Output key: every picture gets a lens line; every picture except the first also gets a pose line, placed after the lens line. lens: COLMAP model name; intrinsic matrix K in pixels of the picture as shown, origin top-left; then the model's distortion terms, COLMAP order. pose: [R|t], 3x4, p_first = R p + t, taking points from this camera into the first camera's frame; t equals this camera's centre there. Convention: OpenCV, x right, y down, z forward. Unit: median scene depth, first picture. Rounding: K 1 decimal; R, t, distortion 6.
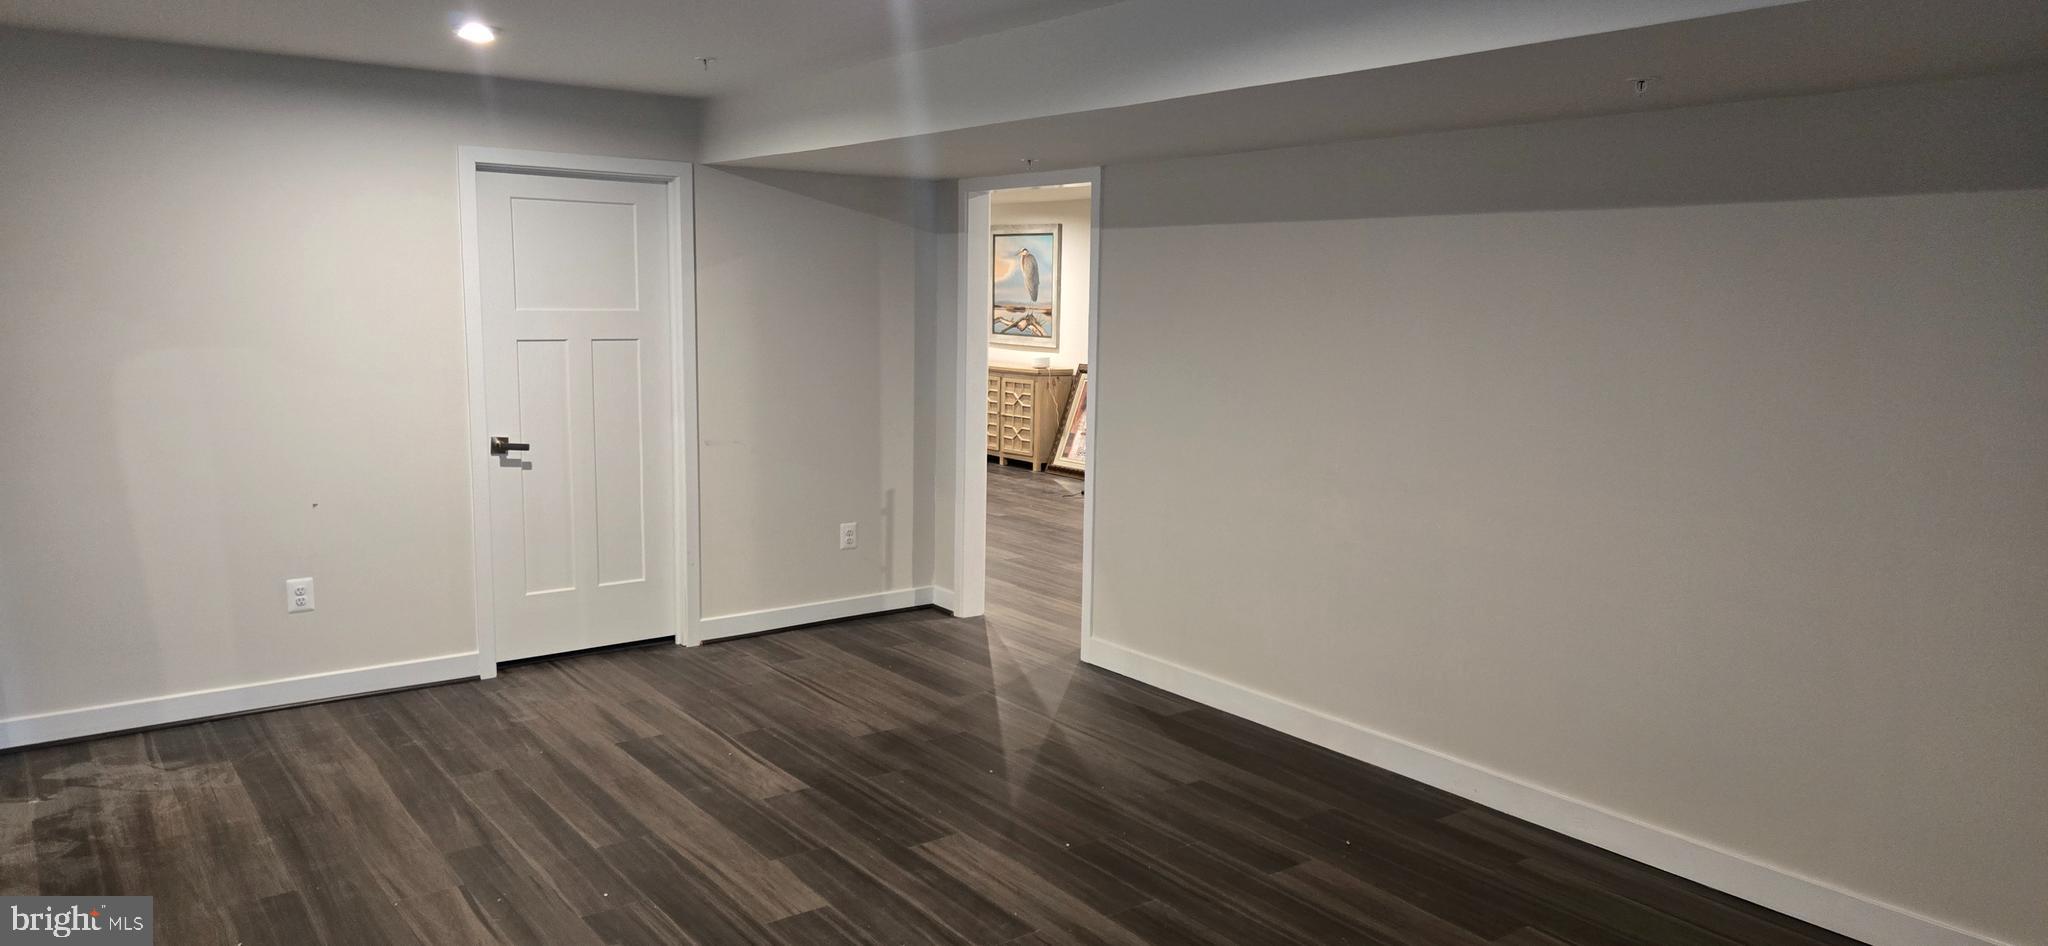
lens RADIAL K [[1373.5, 0, 1024.0], [0, 1373.5, 473.0], [0, 0, 1]] dist [0.078694, -0.075514]
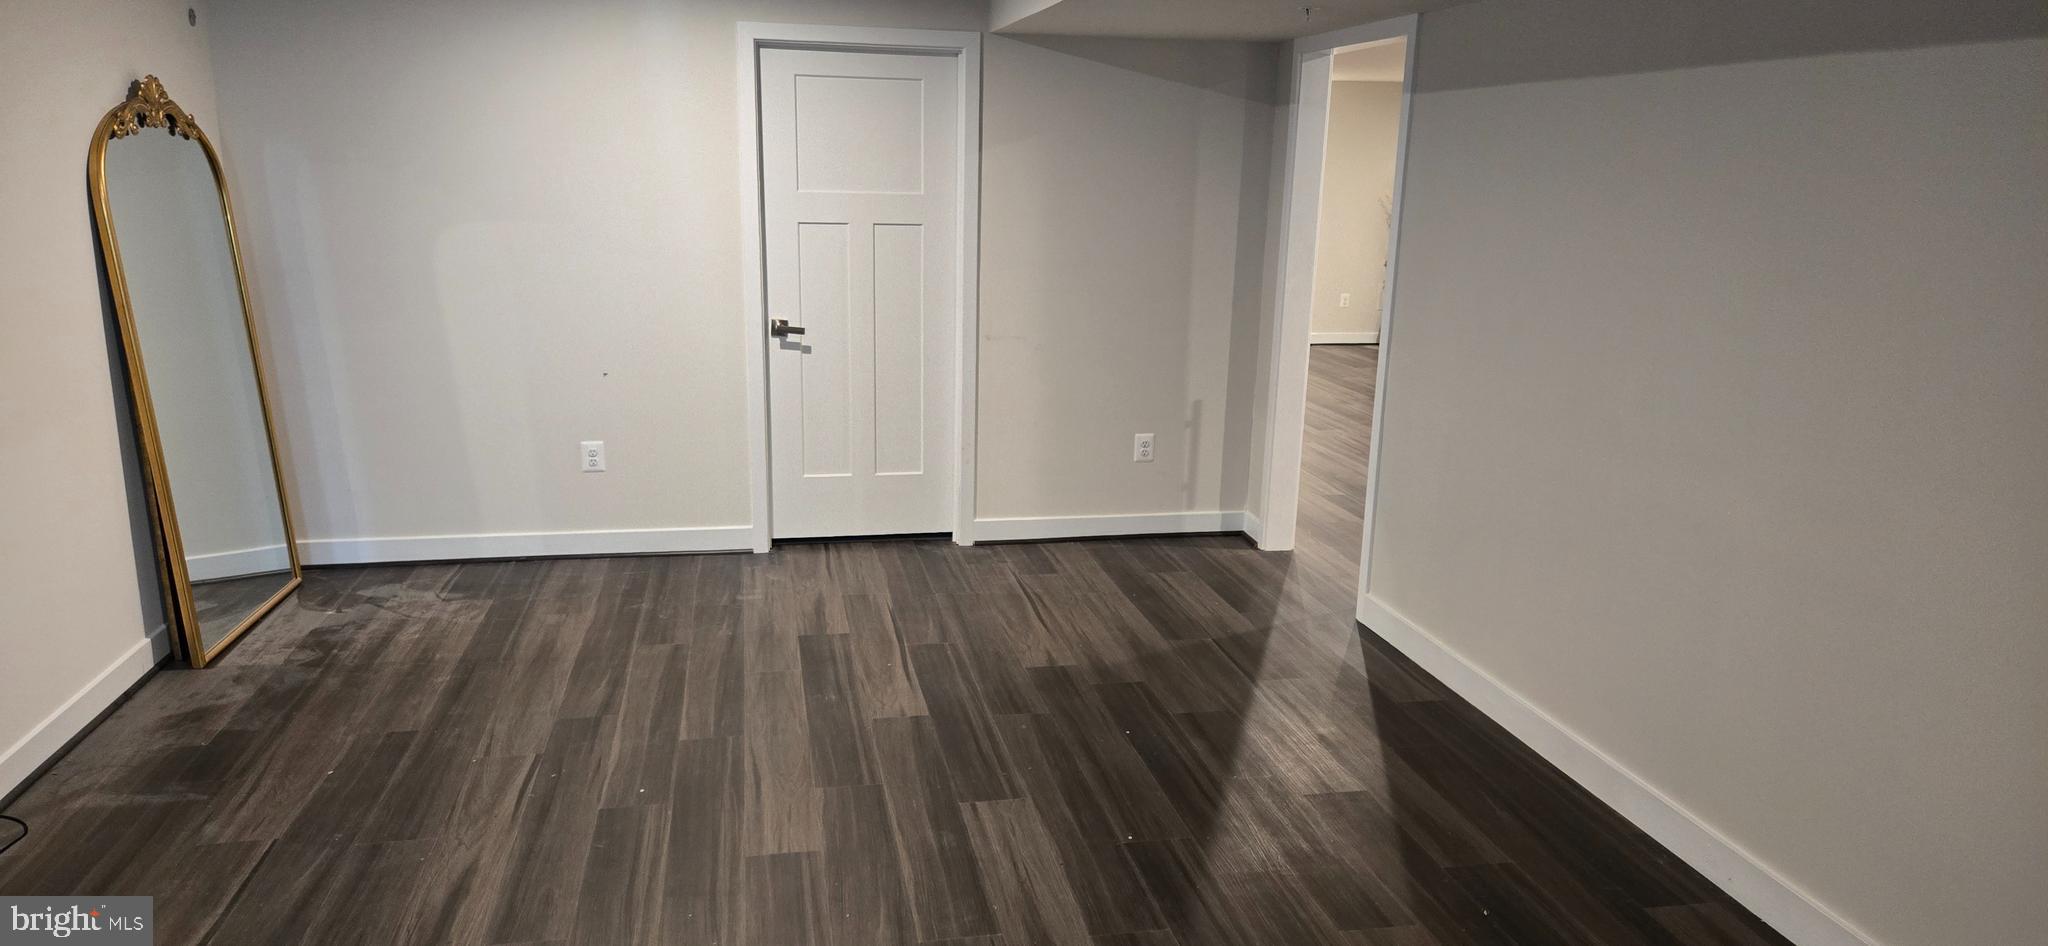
lens RADIAL K [[1368.4, 0, 1012.2], [0, 1368.4, 502.5], [0, 0, 1]] dist [0.081844, -0.073860]
pose [[0.901820, 0.107071, -0.418636, 0.227875], [-0.065518, 0.991495, 0.112449, -0.018815], [0.427116, -0.073980, 0.901165, 0.171722]]
